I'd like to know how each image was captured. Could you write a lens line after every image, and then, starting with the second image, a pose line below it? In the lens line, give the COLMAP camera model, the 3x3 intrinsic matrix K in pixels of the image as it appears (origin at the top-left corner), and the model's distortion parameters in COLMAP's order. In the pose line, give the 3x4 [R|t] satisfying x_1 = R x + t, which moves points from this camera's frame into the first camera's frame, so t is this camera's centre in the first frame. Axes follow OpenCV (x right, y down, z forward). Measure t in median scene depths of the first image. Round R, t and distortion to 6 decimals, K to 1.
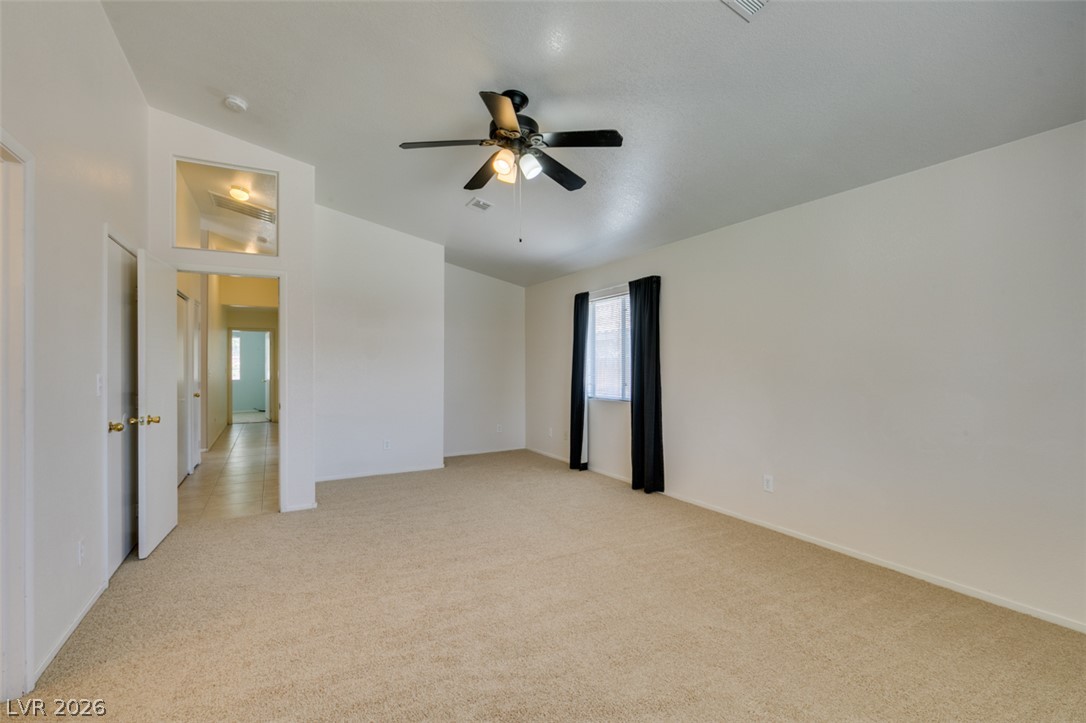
lens RADIAL K [[489.2, 0, 544.6], [0, 489.2, 364.2], [0, 0, 1]] dist [0.001680, -0.001149]
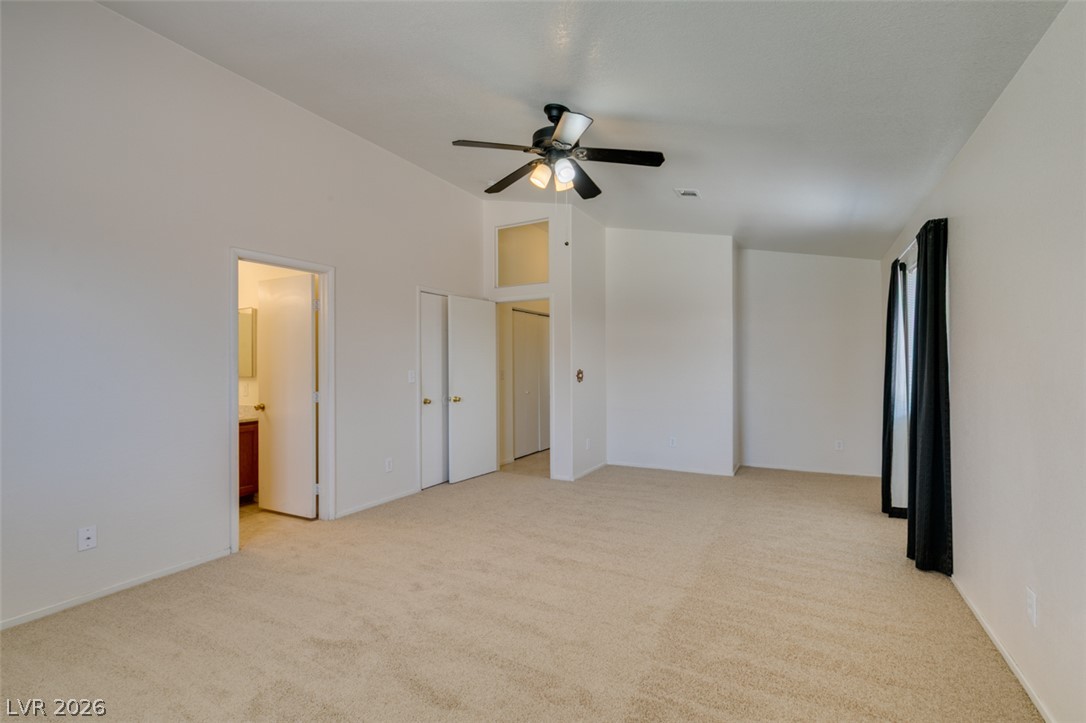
lens RADIAL K [[489.2, 0, 540.7], [0, 489.2, 366.9], [0, 0, 1]] dist [0.001680, -0.001149]
pose [[0.534851, 0.005205, -0.844931, 0.478176], [0.001795, 0.999972, 0.007297, -0.003796], [0.844945, -0.005419, 0.534826, 0.246269]]
